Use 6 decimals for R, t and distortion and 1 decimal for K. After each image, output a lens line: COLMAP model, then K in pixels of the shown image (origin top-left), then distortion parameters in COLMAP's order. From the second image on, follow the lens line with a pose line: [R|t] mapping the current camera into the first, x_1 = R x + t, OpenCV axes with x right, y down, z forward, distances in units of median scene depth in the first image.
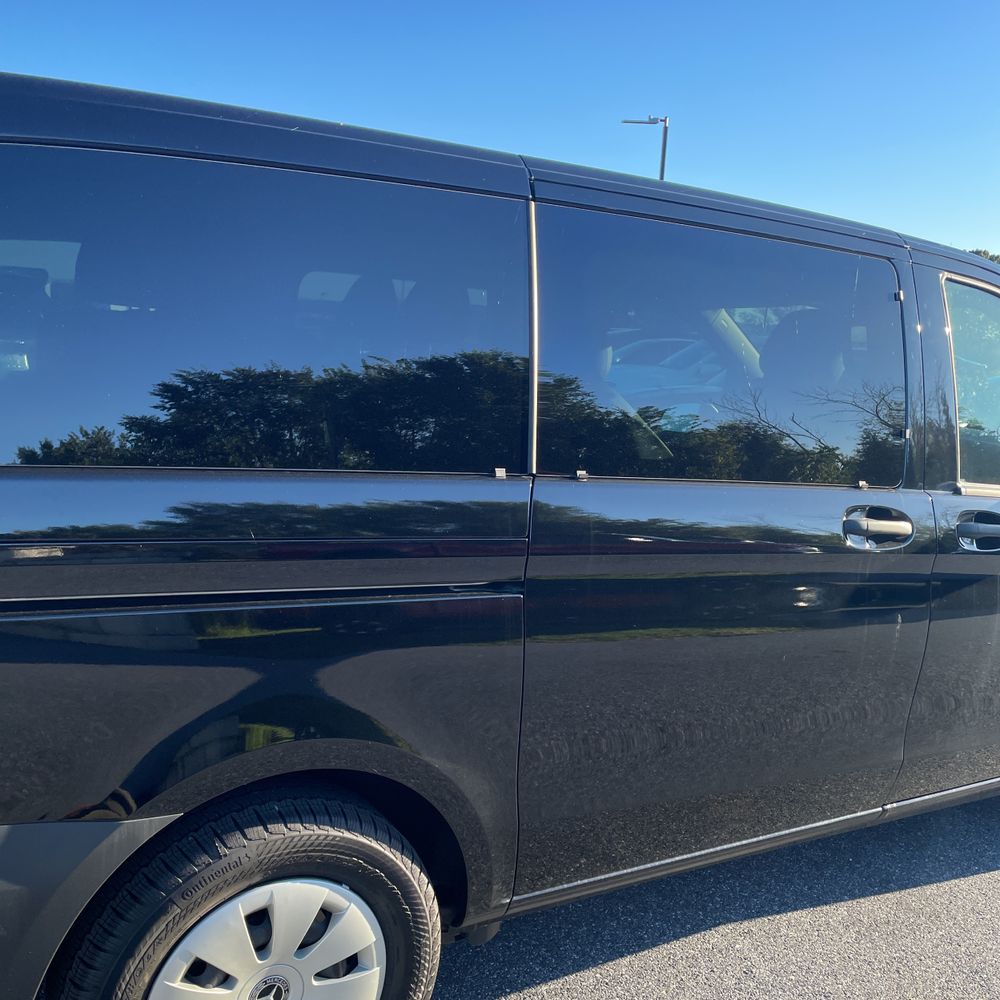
lens RADIAL K [[1019.2, 0, 519.3], [0, 1019.2, 504.8], [0, 0, 1]] dist [0.041516, 0.000000]
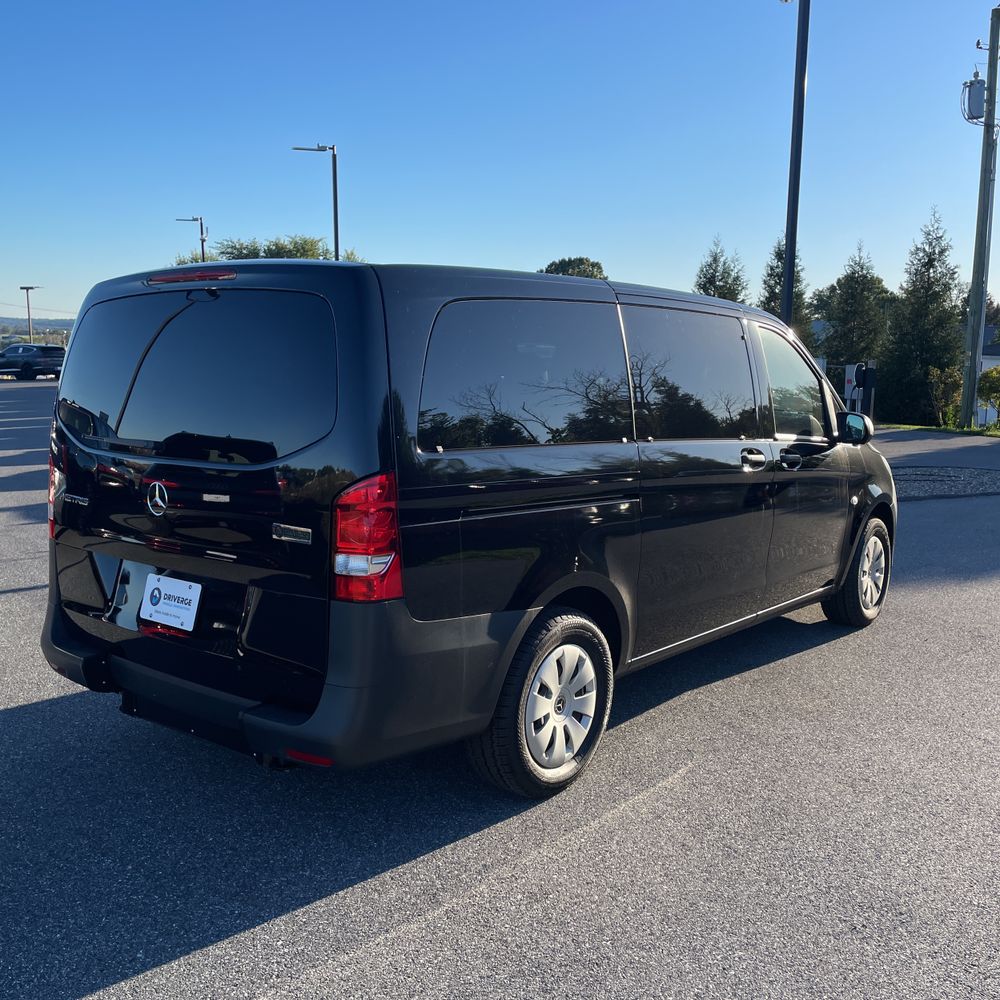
lens RADIAL K [[1019.2, 0, 503.0], [0, 1019.2, 495.2], [0, 0, 1]] dist [0.041516, 0.000000]
pose [[0.939695, -0.093697, 0.328929, -0.909545], [0.098027, 0.995178, 0.003436, 0.046411], [-0.327665, 0.029015, 0.944348, -0.817287]]
